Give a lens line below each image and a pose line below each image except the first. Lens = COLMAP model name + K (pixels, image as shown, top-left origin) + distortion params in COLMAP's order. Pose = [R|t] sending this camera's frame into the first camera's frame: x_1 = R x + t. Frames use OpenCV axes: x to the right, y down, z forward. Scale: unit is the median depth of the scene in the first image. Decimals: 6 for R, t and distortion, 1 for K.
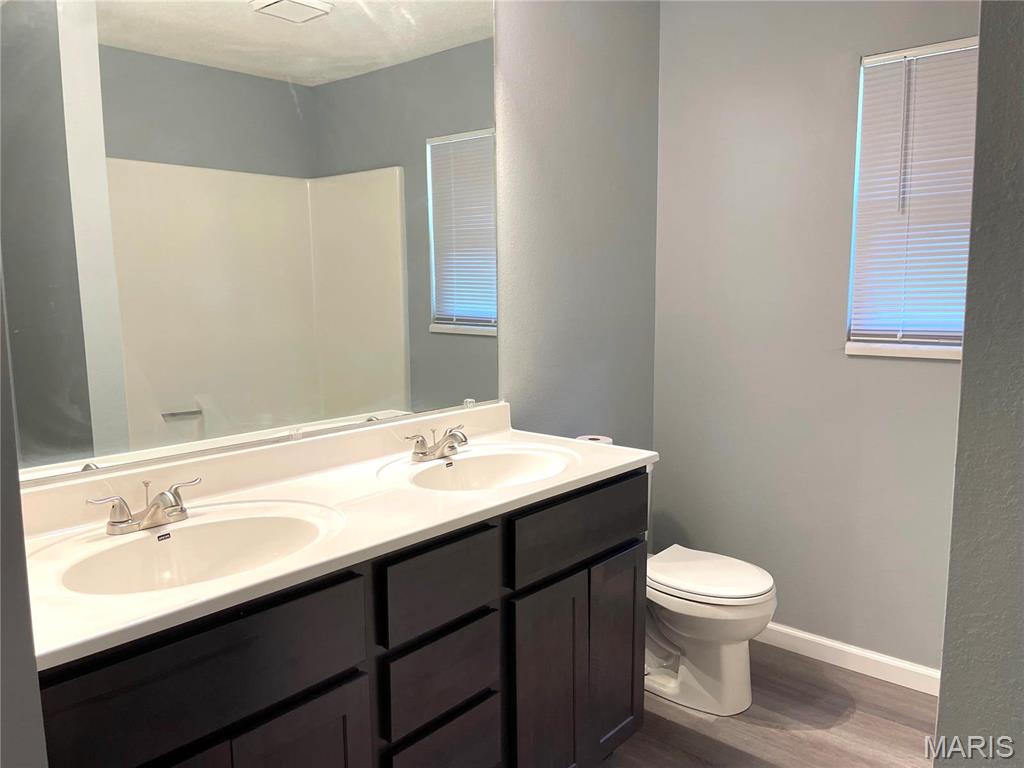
lens RADIAL K [[774.3, 0, 502.2], [0, 774.3, 383.1], [0, 0, 1]] dist [0.048675, -0.044186]
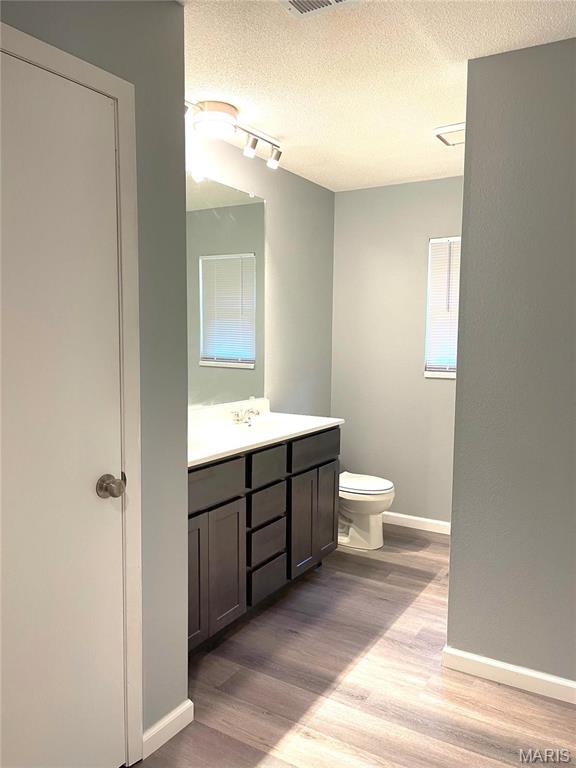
lens RADIAL K [[580.7, 0, 292.9], [0, 580.7, 384.5], [0, 0, 1]] dist [0.048675, -0.044186]
pose [[0.982871, 0.000825, 0.184293, -0.218358], [0.006775, 0.999152, -0.040606, 0.051291], [-0.184171, 0.041159, 0.982032, -0.530147]]
